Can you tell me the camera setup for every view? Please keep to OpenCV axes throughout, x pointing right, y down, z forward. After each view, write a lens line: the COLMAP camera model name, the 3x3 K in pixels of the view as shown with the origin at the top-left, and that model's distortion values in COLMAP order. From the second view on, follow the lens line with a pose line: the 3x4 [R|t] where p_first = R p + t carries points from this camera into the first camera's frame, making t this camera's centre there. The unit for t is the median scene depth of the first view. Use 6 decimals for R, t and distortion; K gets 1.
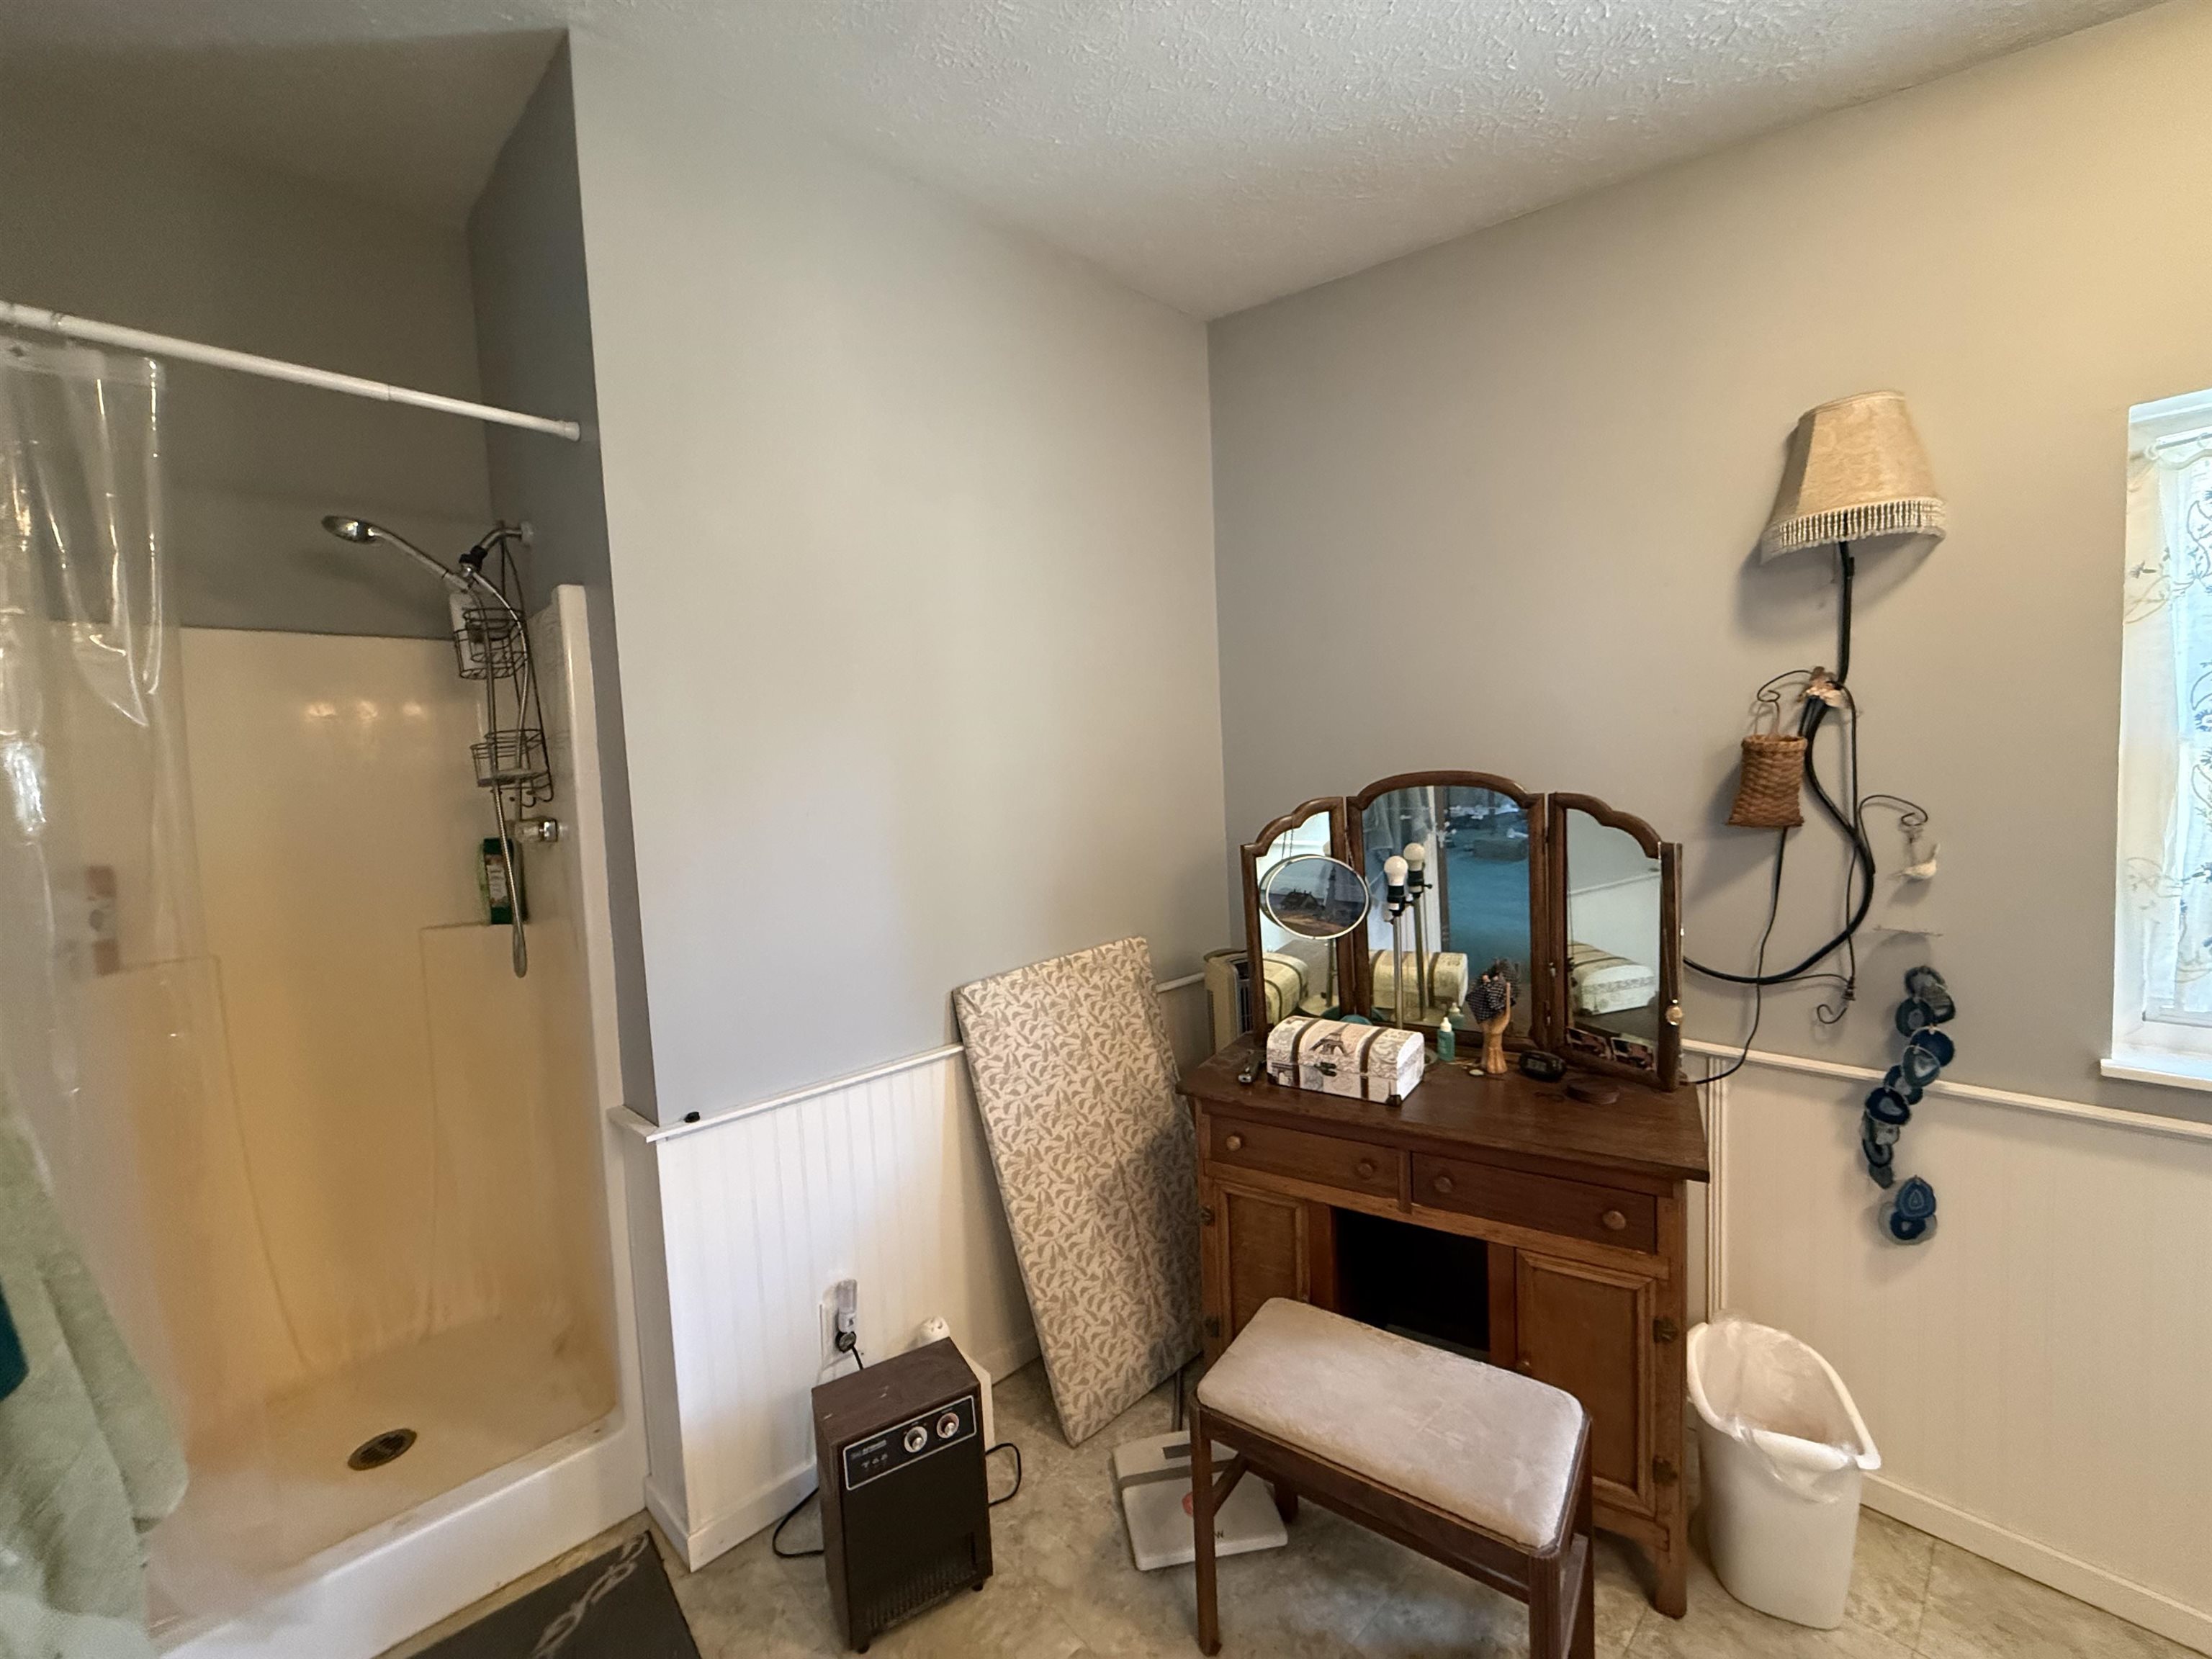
lens RADIAL K [[881.1, 0, 1100.3], [0, 881.1, 830.0], [0, 0, 1]] dist [0.002303, 0.000130]
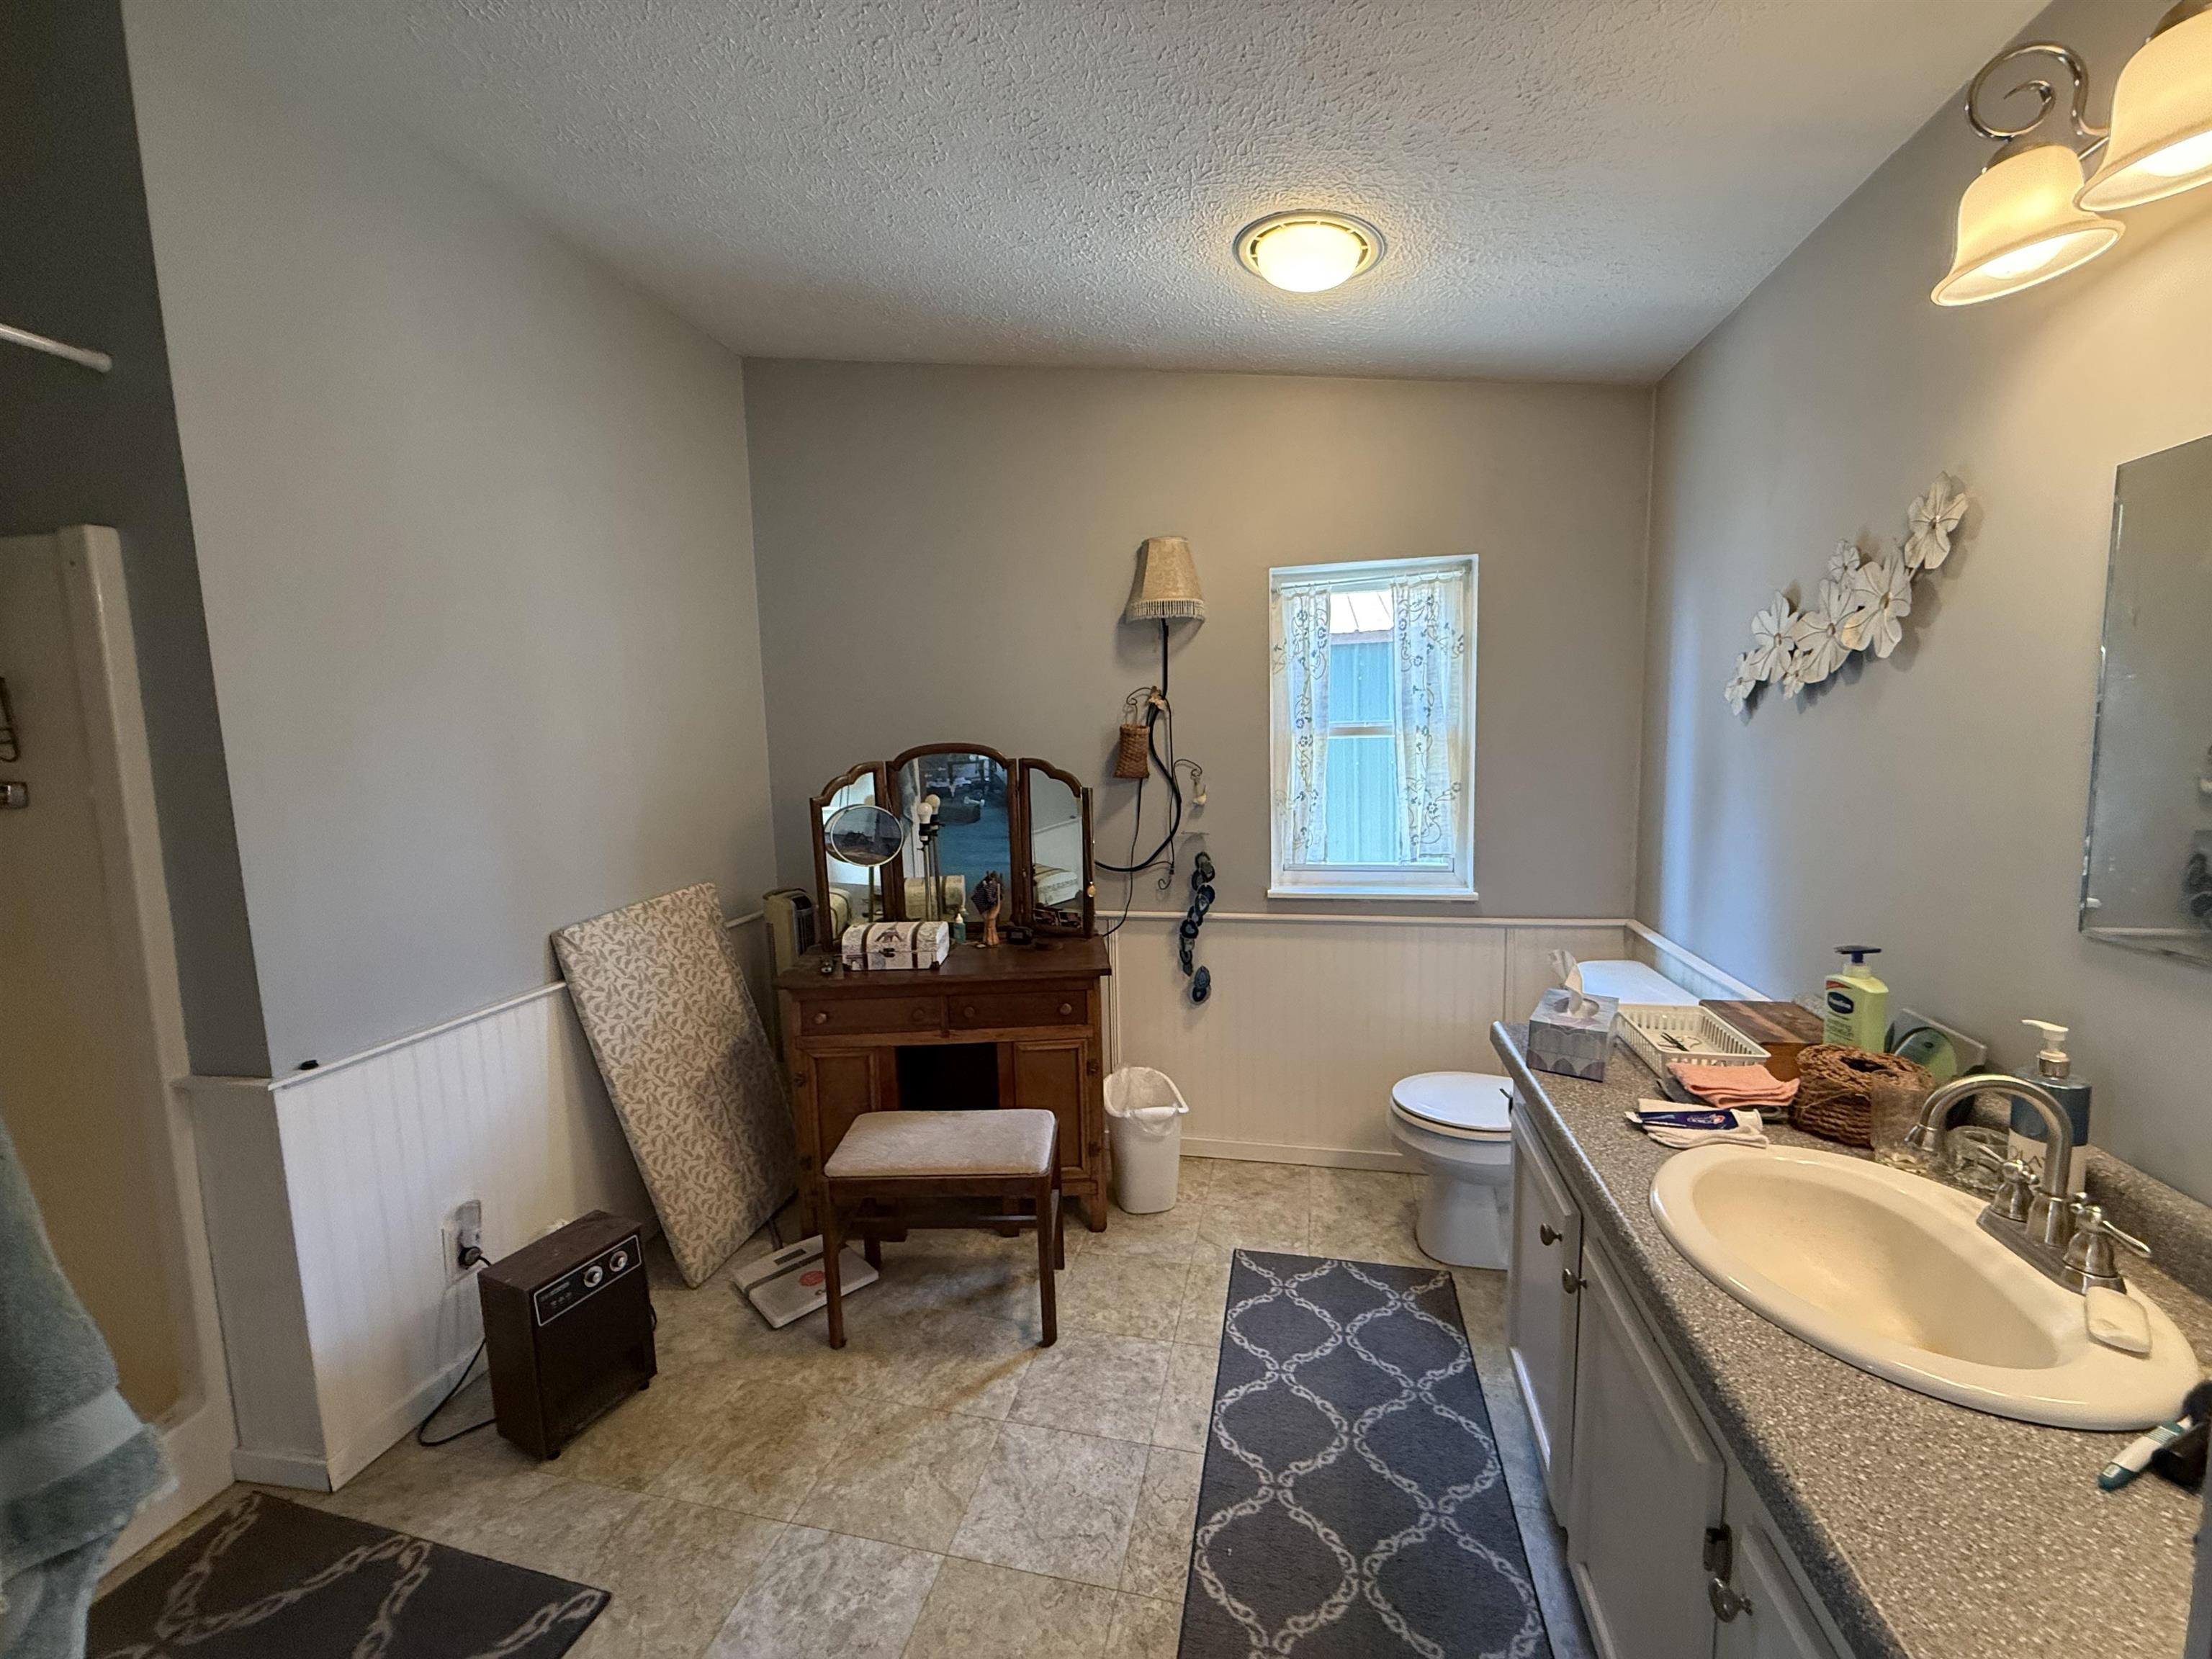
lens RADIAL K [[881.1, 0, 1096.1], [0, 881.1, 829.9], [0, 0, 1]] dist [0.002303, 0.000130]
pose [[0.824356, -0.039516, 0.564690, -0.268055], [0.026344, 0.999158, 0.031461, 0.040745], [-0.565458, -0.011059, 0.824703, -0.363680]]
